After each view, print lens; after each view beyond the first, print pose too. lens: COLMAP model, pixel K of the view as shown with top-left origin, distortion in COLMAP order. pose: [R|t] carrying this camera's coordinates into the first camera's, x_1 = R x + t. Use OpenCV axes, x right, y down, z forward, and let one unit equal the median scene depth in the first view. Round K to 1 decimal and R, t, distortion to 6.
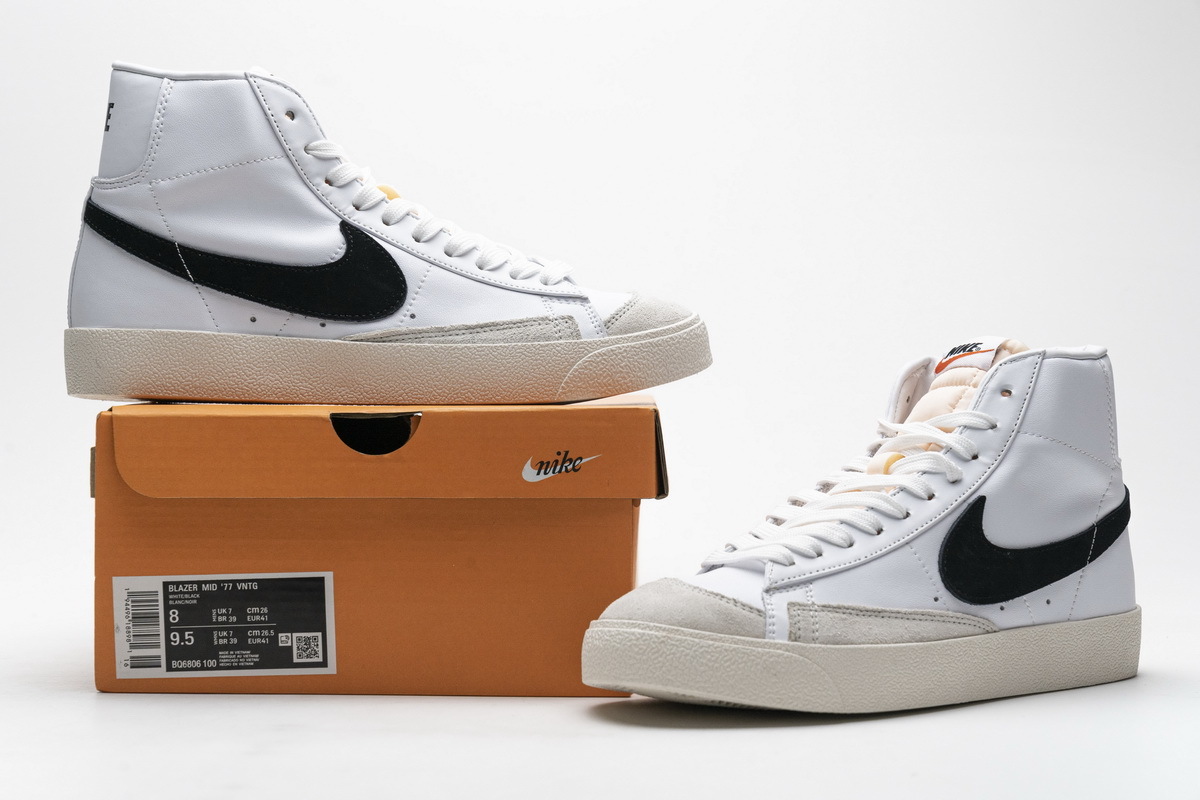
lens RADIAL K [[2347.2, 0, 607.2], [0, 2347.2, 392.4], [0, 0, 1]] dist [0.011186, 0.000000]
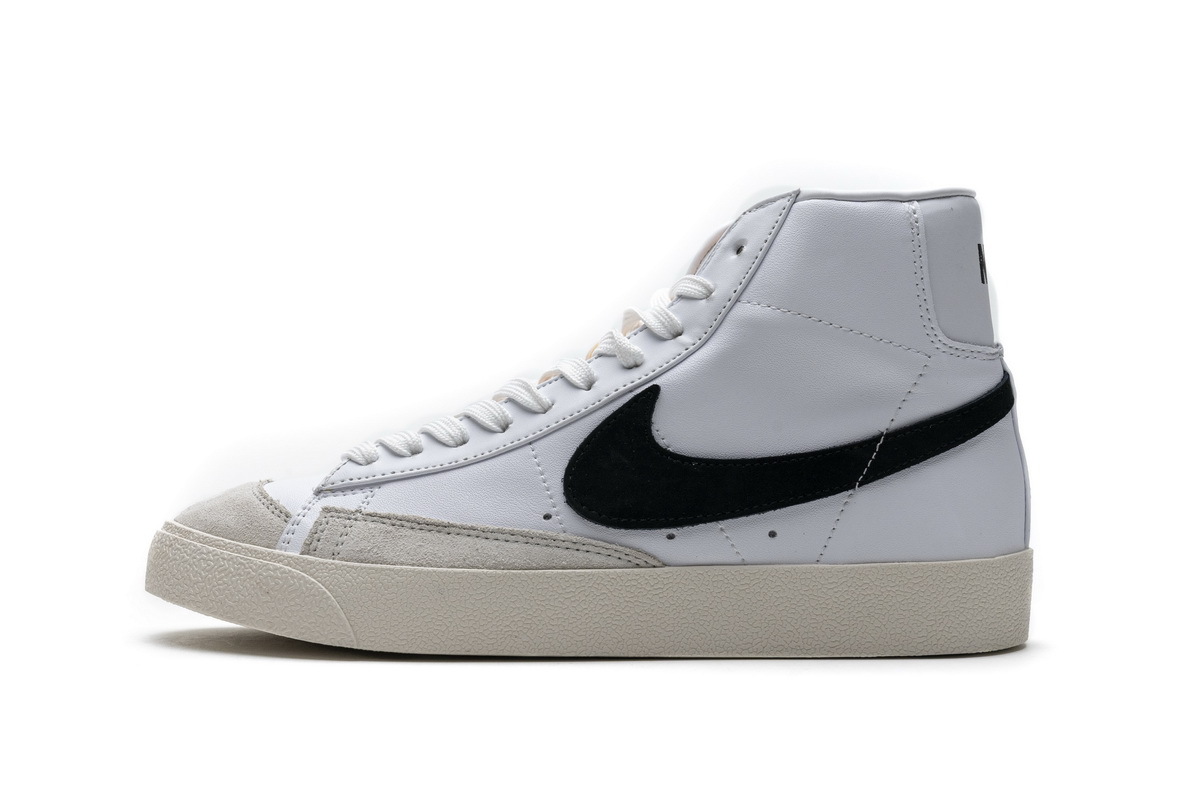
lens RADIAL K [[2347.2, 0, 606.3], [0, 2347.2, 397.1], [0, 0, 1]] dist [0.011186, 0.000000]
pose [[0.784128, 0.006708, -0.620562, 0.636654], [-0.006367, 0.999976, 0.002764, 0.047926], [0.620566, 0.001784, 0.784152, 0.421546]]
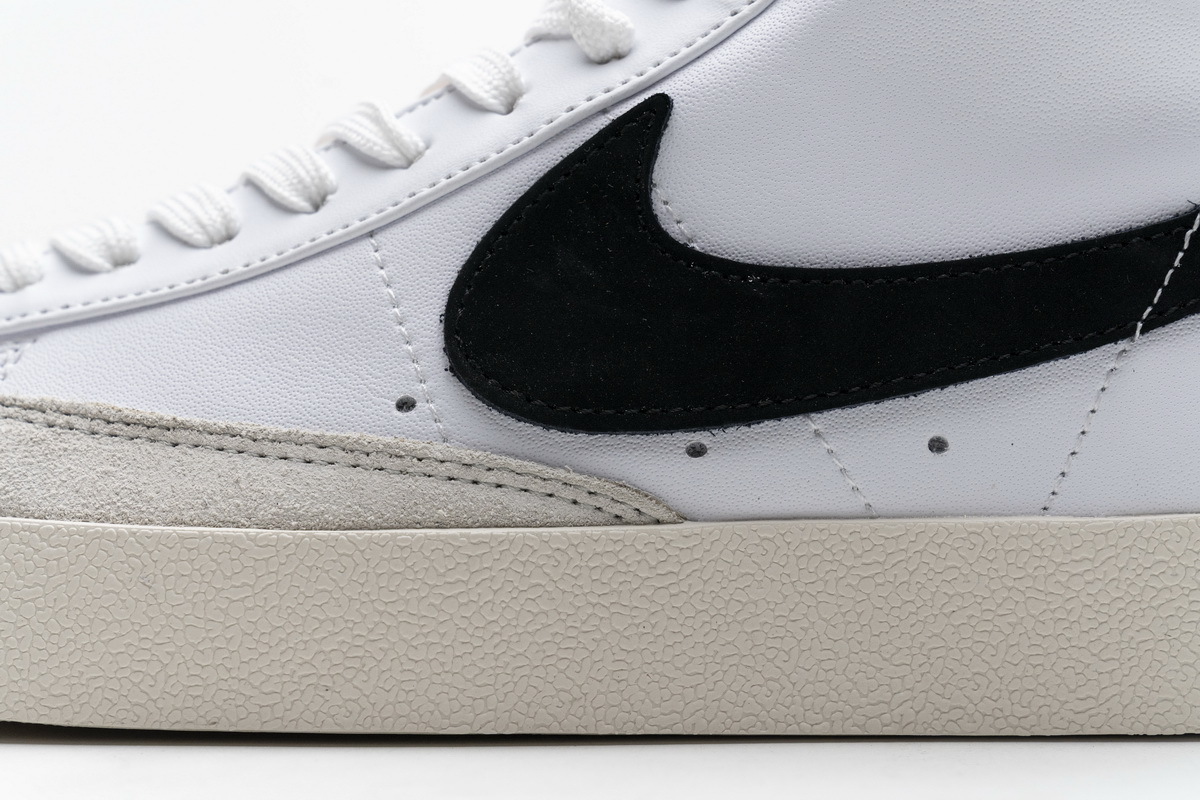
lens RADIAL K [[2347.2, 0, 605.4], [0, 2347.2, 410.6], [0, 0, 1]] dist [0.011186, 0.000000]
pose [[0.765160, 0.023409, -0.643414, 0.374386], [-0.003535, 0.999477, 0.032159, 0.079780], [0.643830, -0.022333, 0.764842, 0.782784]]
